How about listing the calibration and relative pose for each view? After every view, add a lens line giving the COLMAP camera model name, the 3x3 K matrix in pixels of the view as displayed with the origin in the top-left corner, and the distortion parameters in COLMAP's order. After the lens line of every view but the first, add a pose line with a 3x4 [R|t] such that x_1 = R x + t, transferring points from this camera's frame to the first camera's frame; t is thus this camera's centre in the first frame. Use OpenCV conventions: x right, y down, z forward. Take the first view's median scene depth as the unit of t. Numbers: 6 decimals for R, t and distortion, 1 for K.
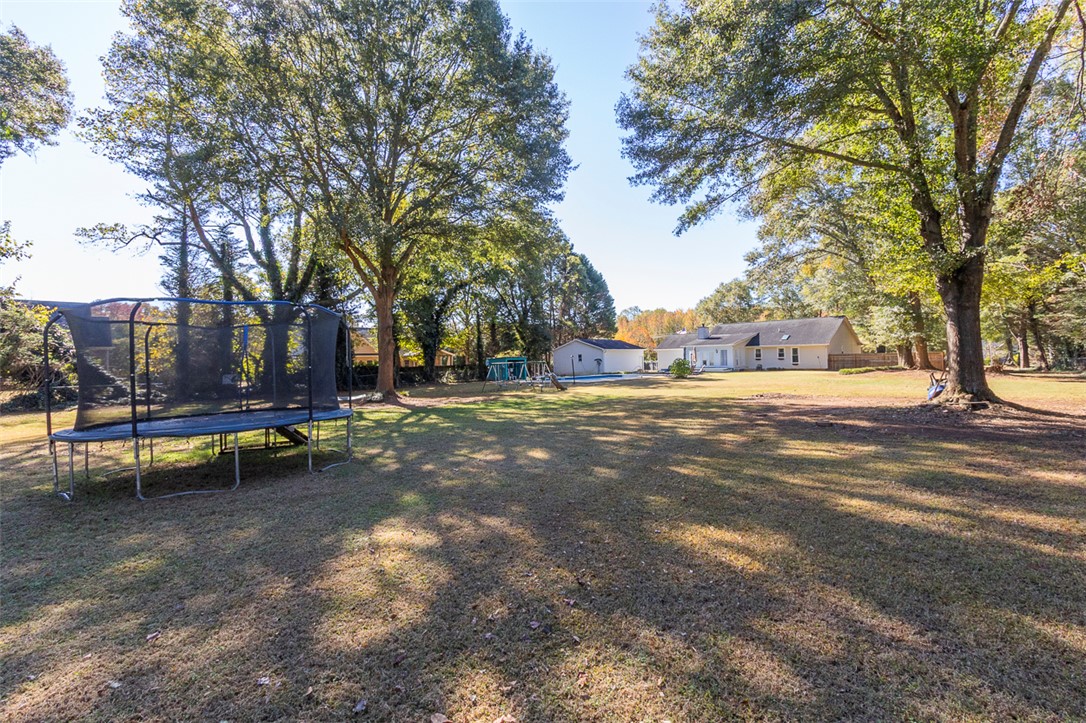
lens RADIAL K [[490.3, 0, 543.0], [0, 490.3, 361.5], [0, 0, 1]] dist [-0.002043, -0.000395]
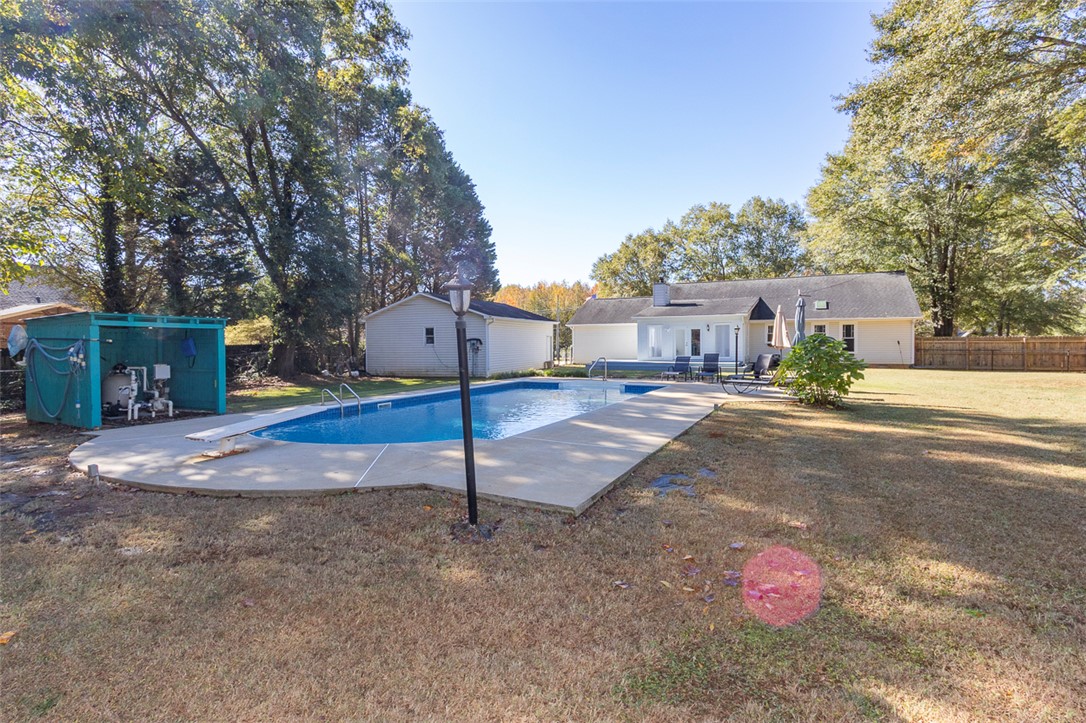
lens RADIAL K [[527.2, 0, 543.0], [0, 527.2, 361.5], [0, 0, 1]] dist [-0.001083, -0.000360]
pose [[0.947610, 0.005743, 0.319378, 0.020677], [-0.014438, 0.999587, 0.024864, 0.002589], [-0.319103, -0.028173, 0.947301, 0.527900]]
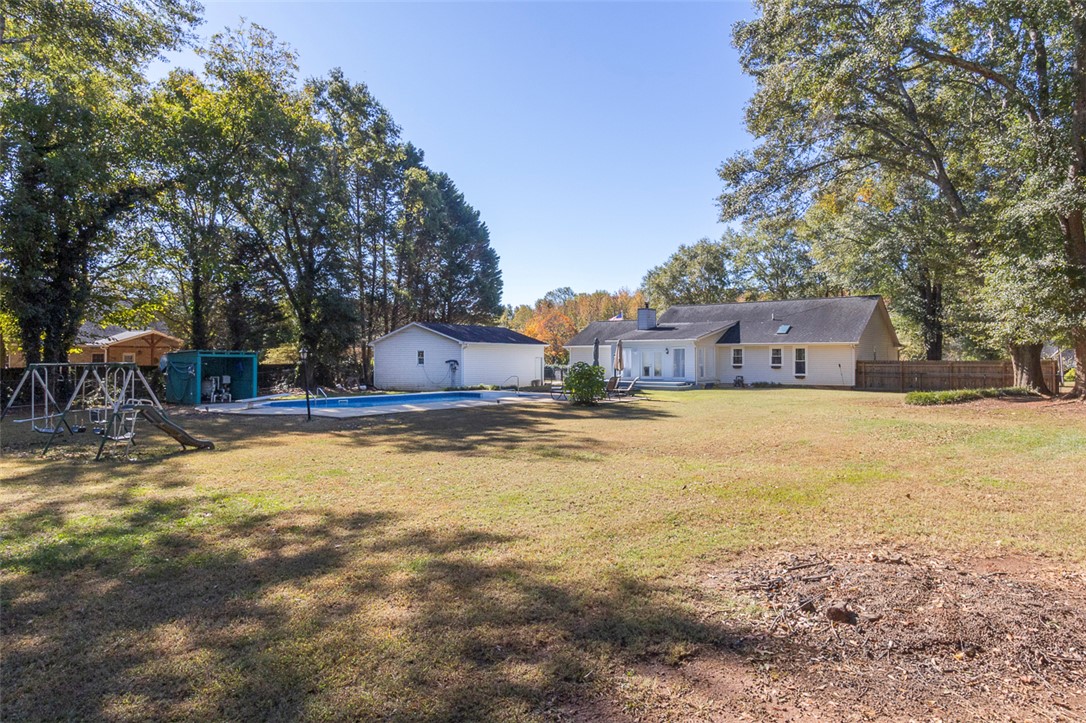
lens RADIAL K [[677.0, 0, 543.0], [0, 677.0, 361.5], [0, 0, 1]] dist [0.001788, 0.000620]
pose [[0.989253, 0.022207, 0.144518, 0.101096], [-0.021694, 0.999752, -0.005121, -0.001873], [-0.144595, 0.001931, 0.989489, 0.252080]]
